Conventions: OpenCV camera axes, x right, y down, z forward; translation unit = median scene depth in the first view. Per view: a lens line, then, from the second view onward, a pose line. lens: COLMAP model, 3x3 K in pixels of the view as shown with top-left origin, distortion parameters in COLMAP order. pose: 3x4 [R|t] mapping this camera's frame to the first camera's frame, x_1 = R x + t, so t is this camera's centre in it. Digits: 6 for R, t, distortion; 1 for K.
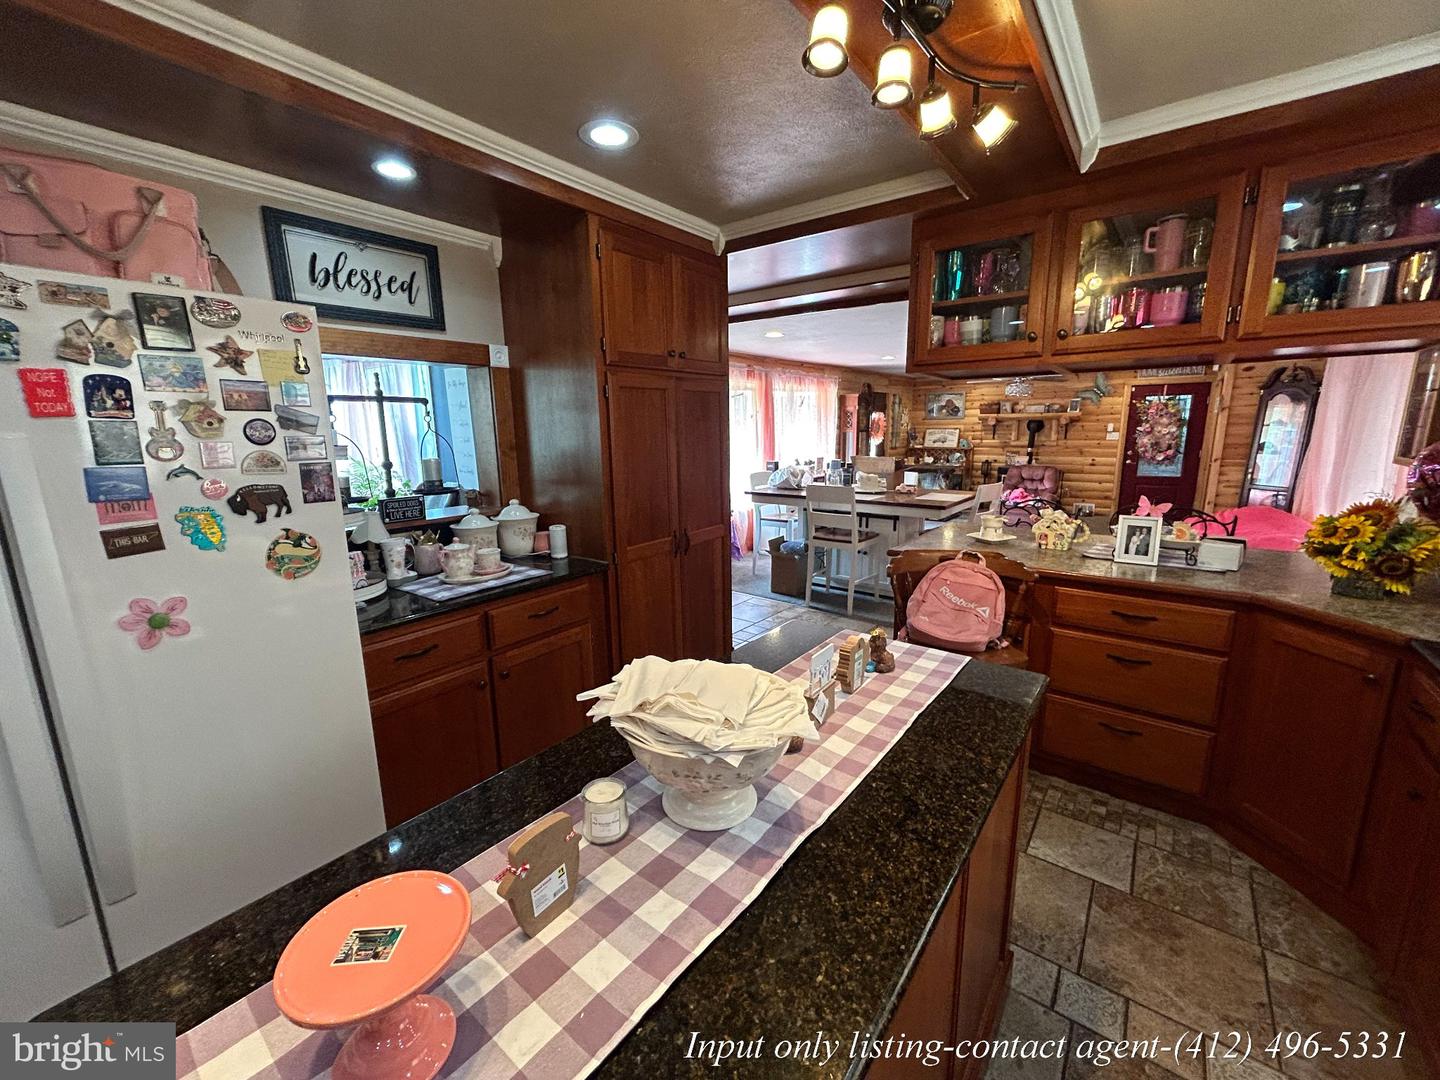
lens RADIAL K [[578.5, 0, 720.0], [0, 578.5, 540.0], [0, 0, 1]] dist [-0.000139, 0.000295]
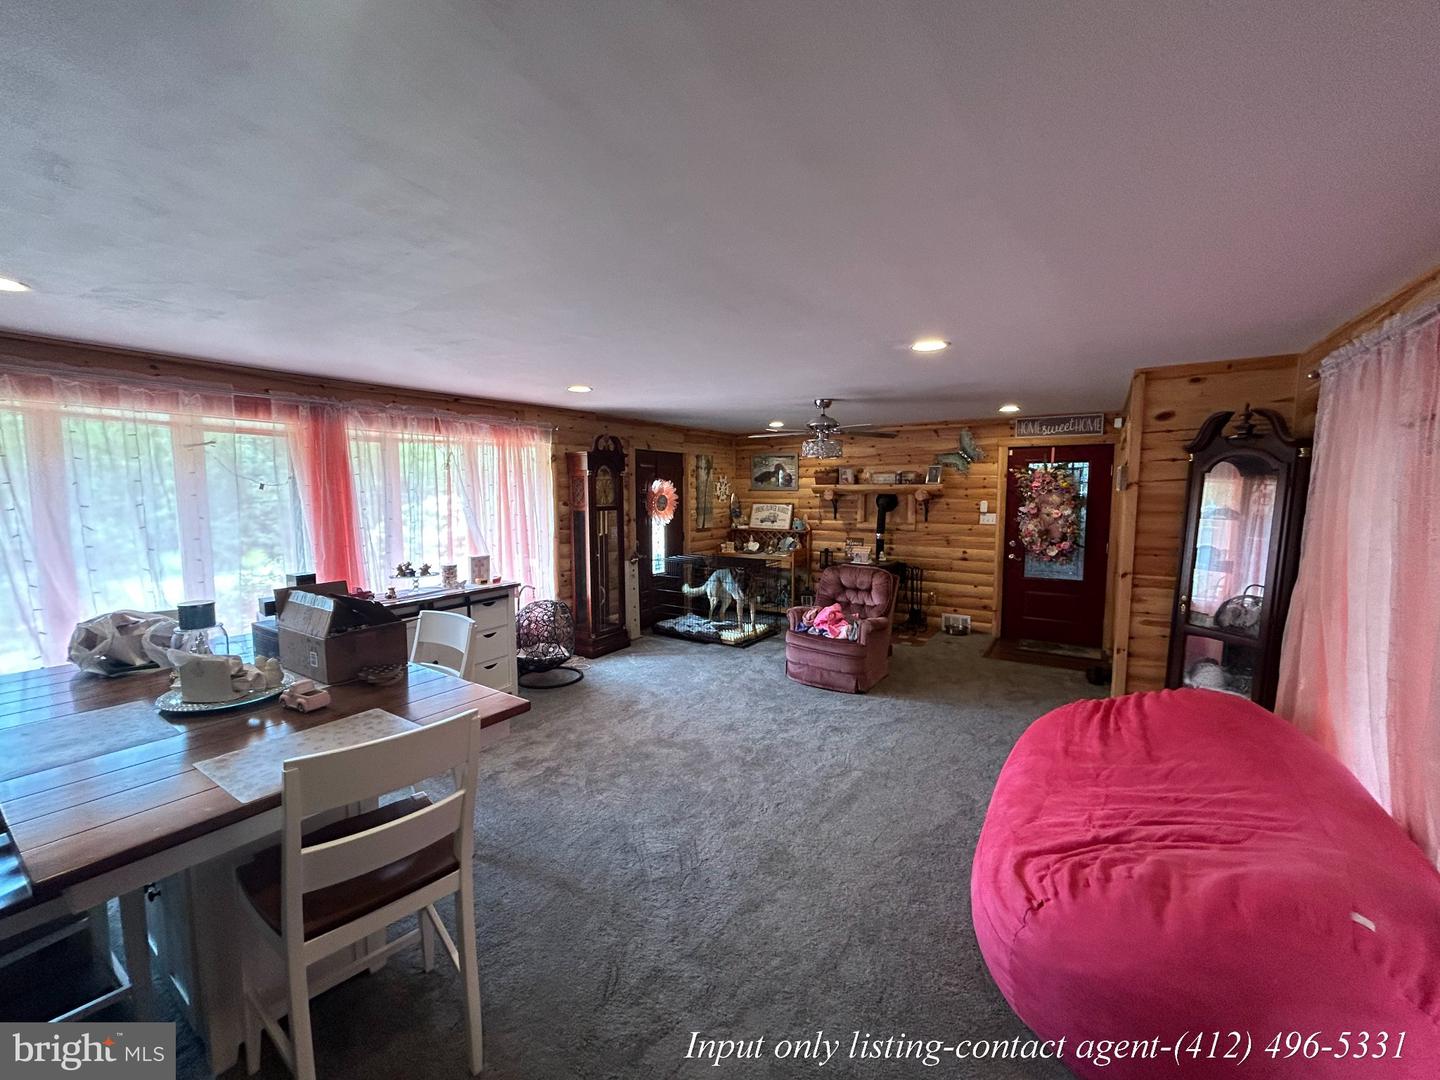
lens RADIAL K [[576.1, 0, 720.0], [0, 576.1, 540.0], [0, 0, 1]] dist [0.000664, 0.000118]
pose [[0.997510, 0.006044, 0.070269, 0.587258], [0.001319, 0.994549, -0.104266, -0.156940], [-0.070516, 0.104099, 0.992064, 0.645522]]
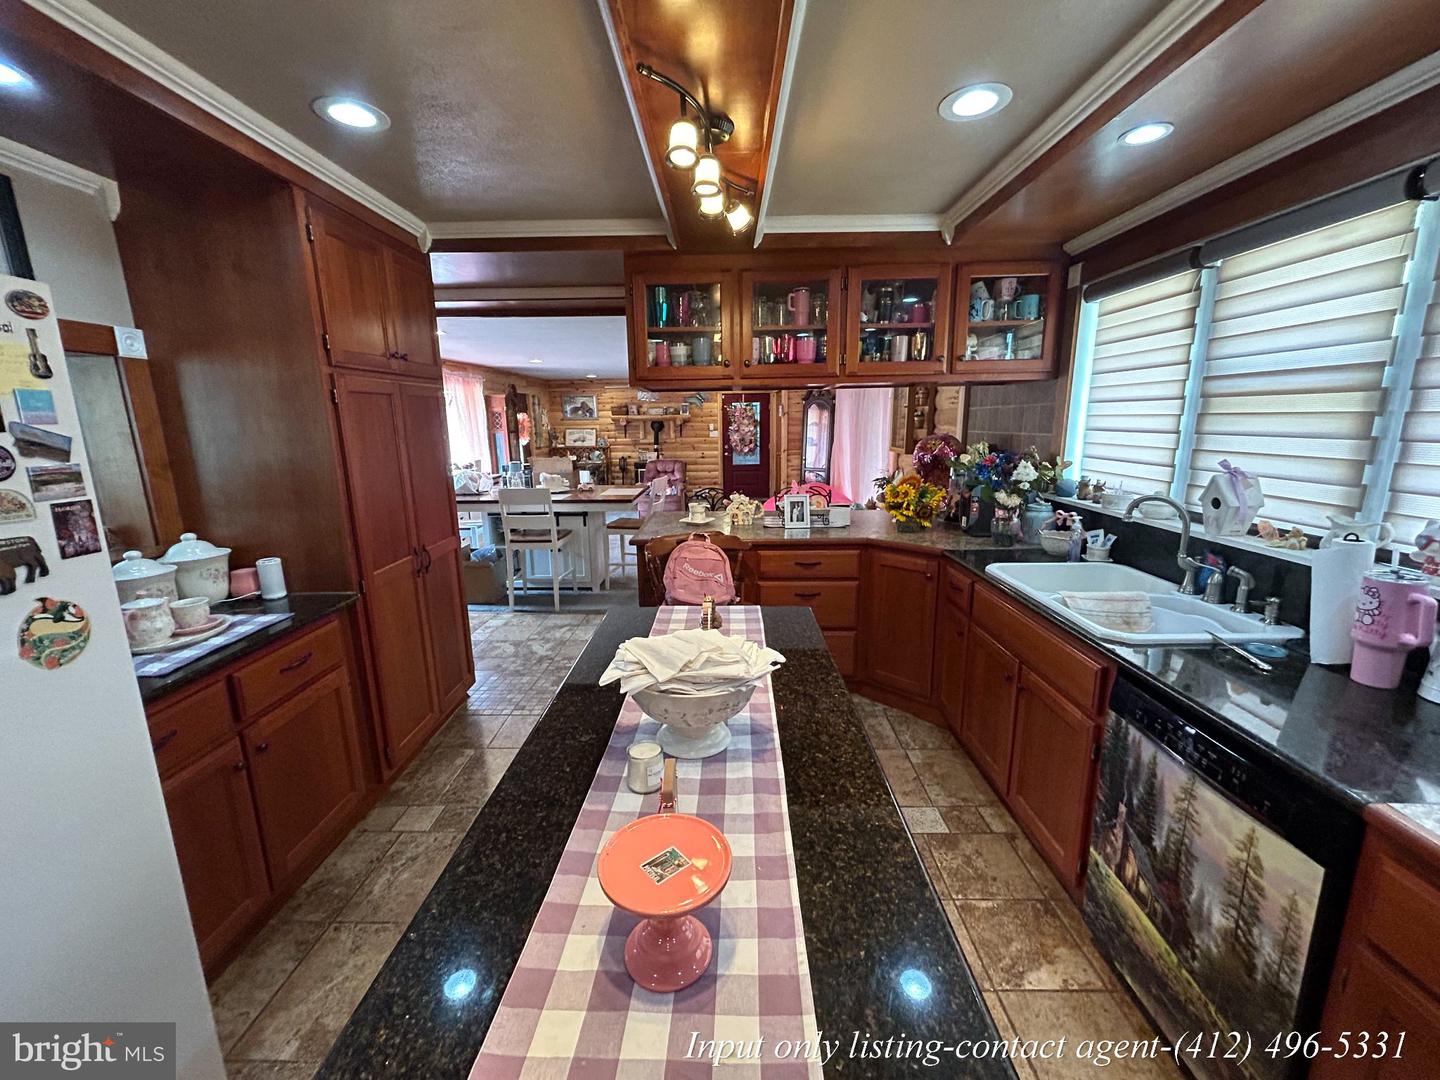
lens RADIAL K [[576.1, 0, 720.0], [0, 576.1, 540.0], [0, 0, 1]] dist [0.000664, 0.000118]
pose [[0.801529, -0.120288, 0.585732, -0.125438], [0.118262, 0.992098, 0.041908, -0.005462], [-0.586145, 0.035680, 0.809420, -0.013492]]
